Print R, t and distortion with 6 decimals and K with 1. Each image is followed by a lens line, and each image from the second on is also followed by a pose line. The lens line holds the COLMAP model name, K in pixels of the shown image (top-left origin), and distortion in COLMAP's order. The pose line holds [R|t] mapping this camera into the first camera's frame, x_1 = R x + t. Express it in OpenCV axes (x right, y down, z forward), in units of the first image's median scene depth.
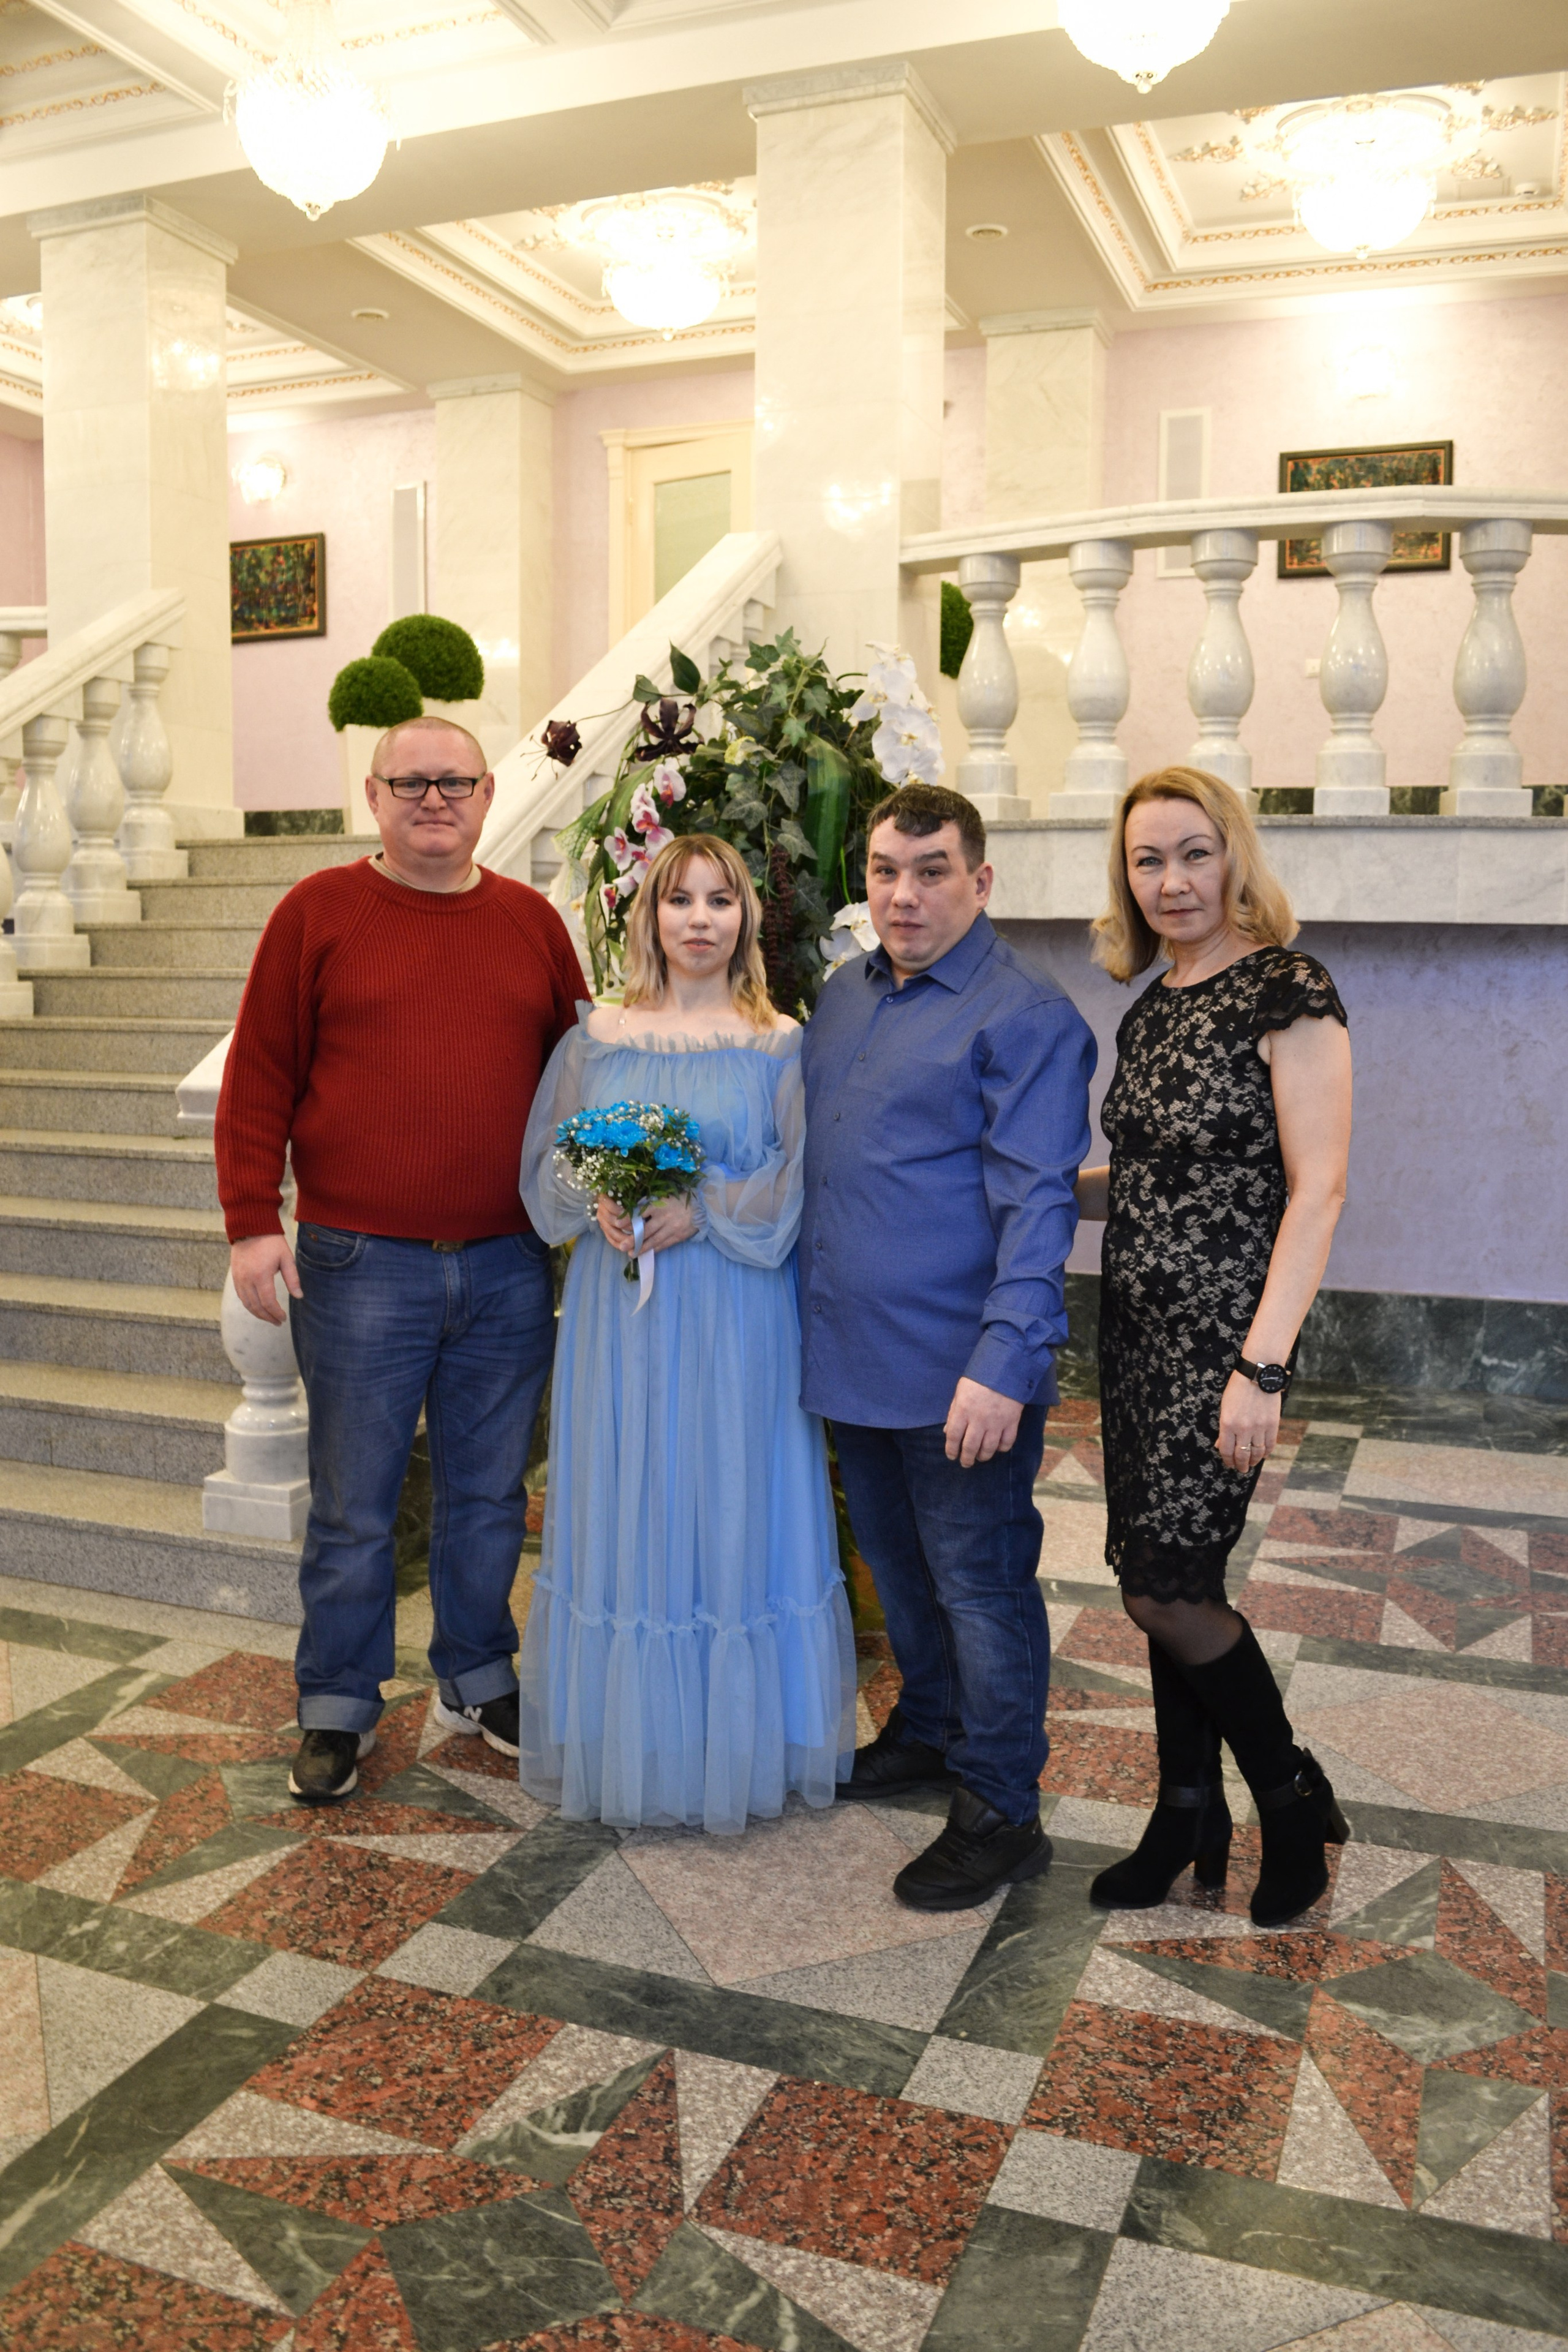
lens RADIAL K [[1871.9, 0, 766.7], [0, 1871.9, 1199.4], [0, 0, 1]] dist [-0.080215, 0.003613]
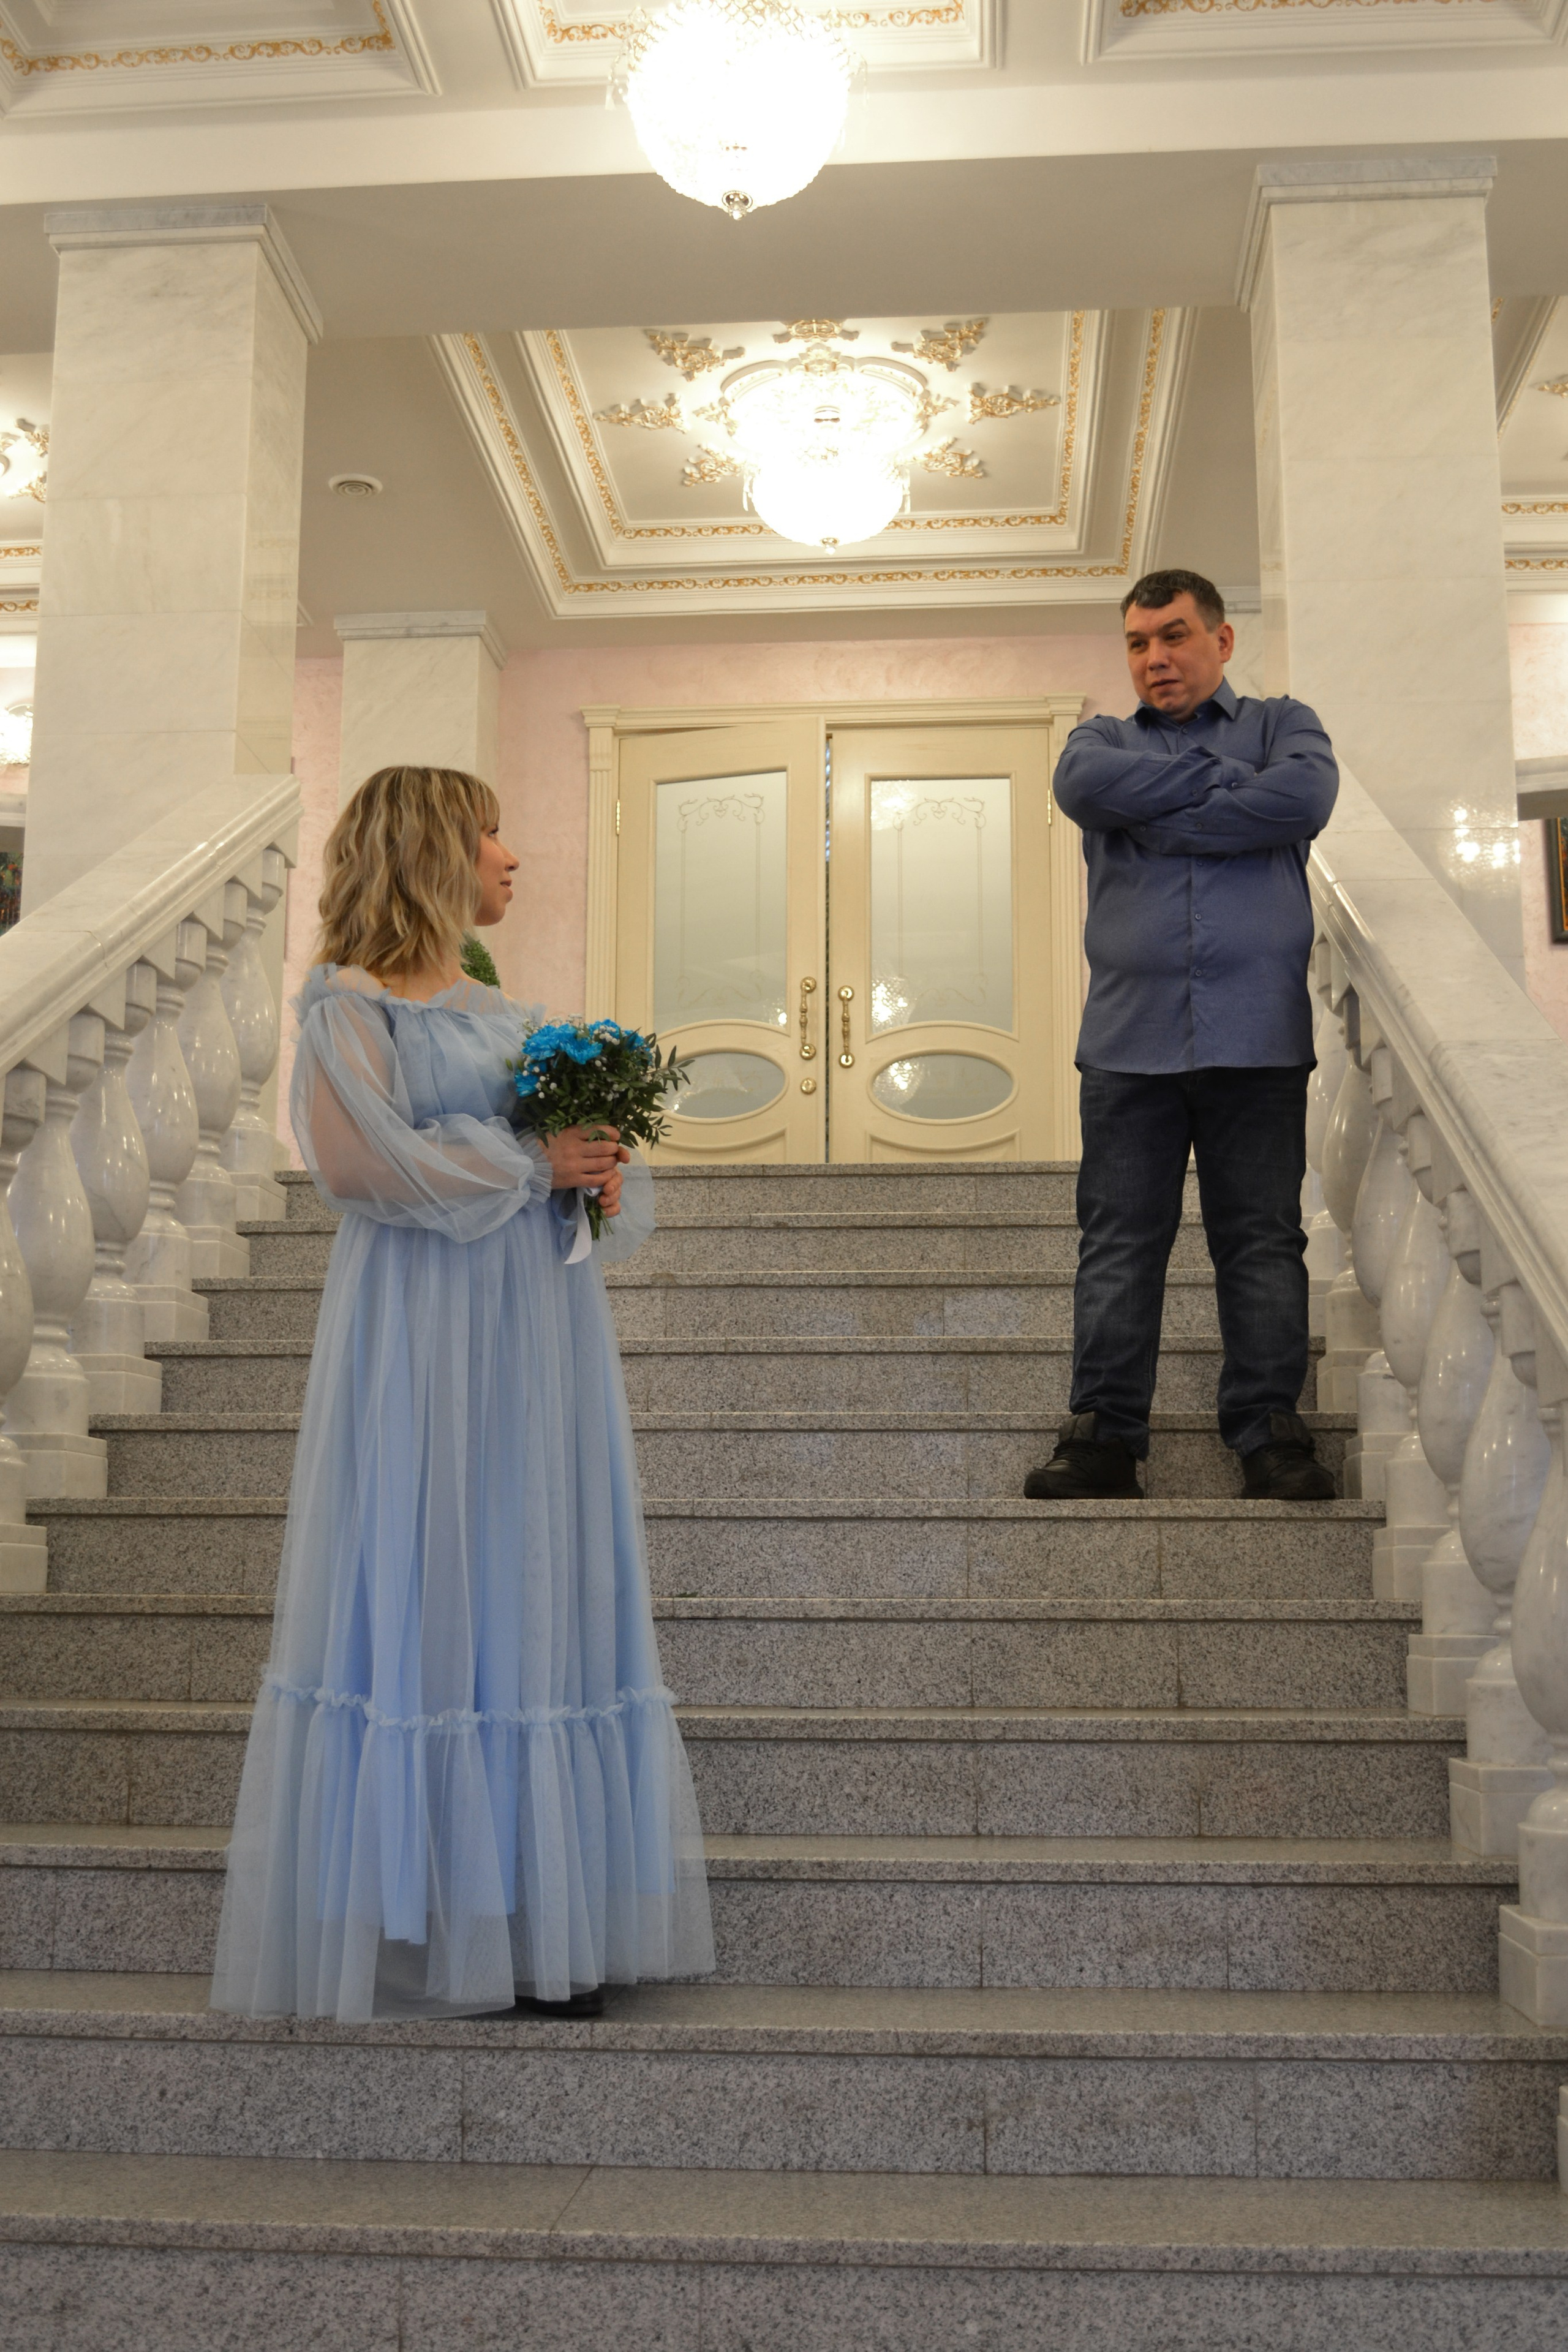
lens RADIAL K [[2532.2, 0, 774.4], [0, 2532.2, 1177.7], [0, 0, 1]] dist [-0.061864, 0.017169]
pose [[0.960055, 0.041585, 0.276704, -0.793256], [0.041776, 0.956508, -0.288698, 0.103019], [-0.276676, 0.288726, 0.916563, 0.429848]]
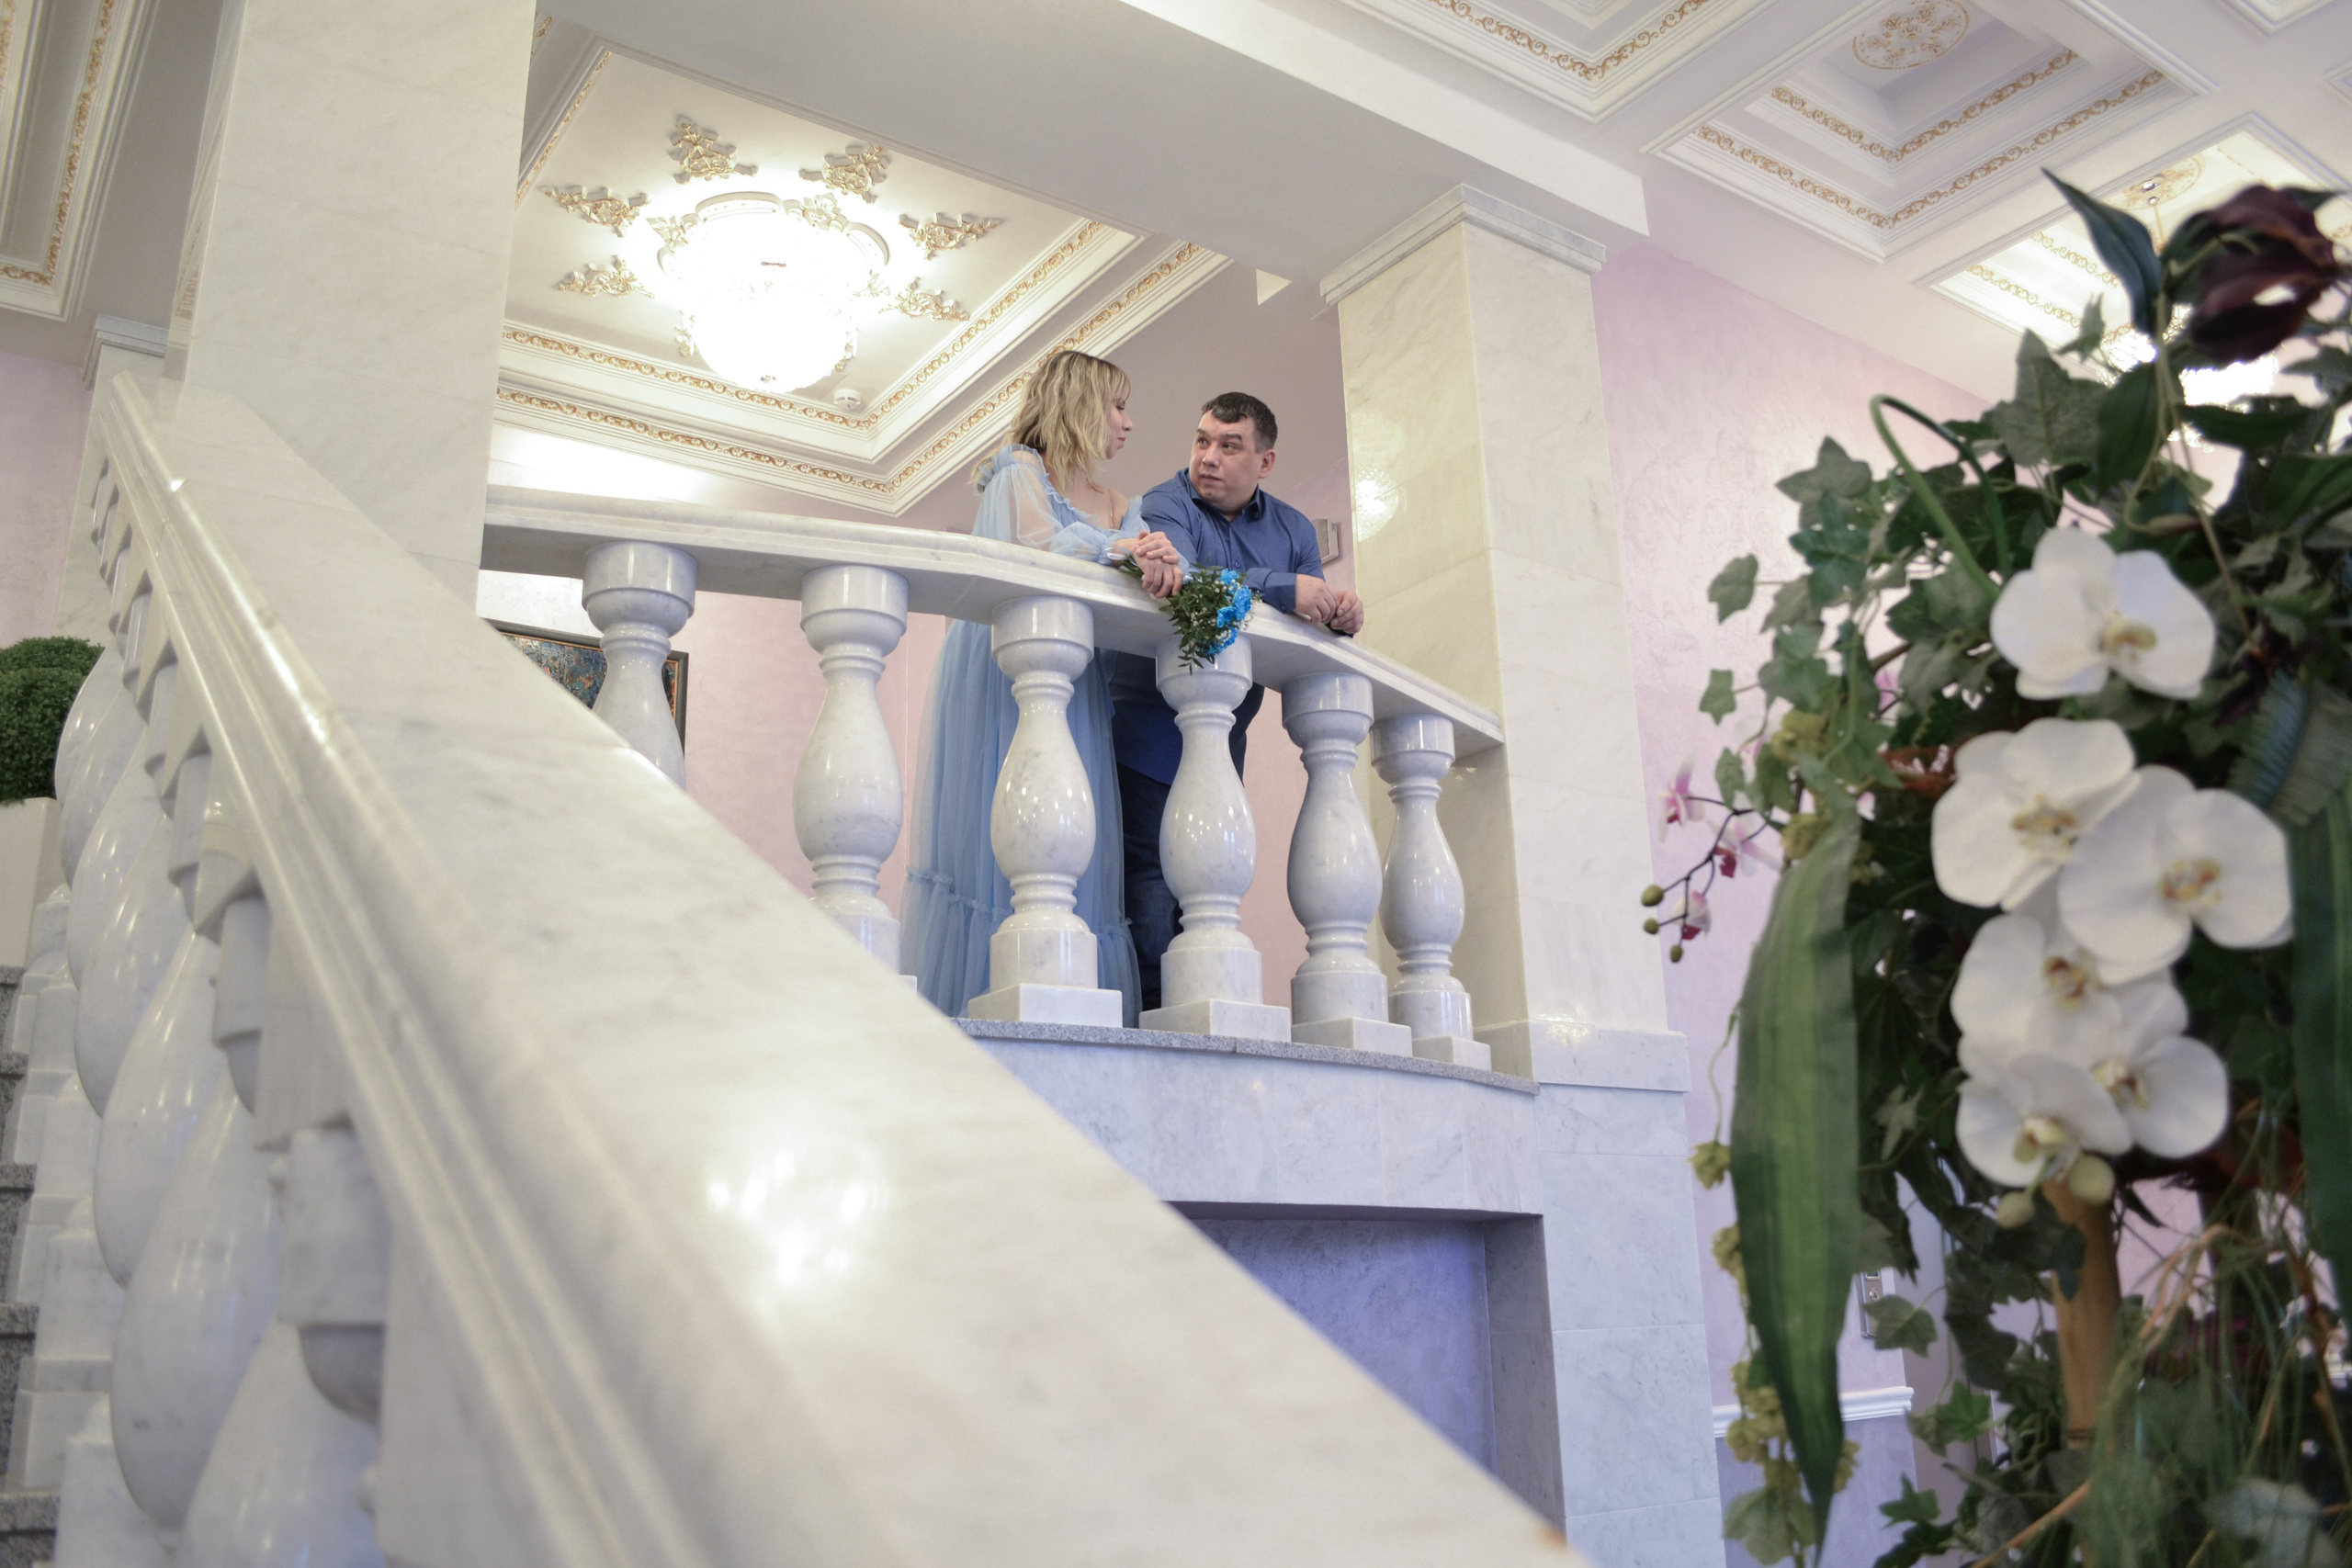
lens RADIAL K [[1871.8, 0, 1176.0], [0, 1871.8, 784.0], [0, 0, 1]] dist [-0.080215, 0.003613]
pose [[0.556349, 0.206825, 0.804798, -0.403925], [0.143324, 0.930128, -0.338112, -0.110016], [-0.818495, 0.303455, 0.487833, 1.040058]]
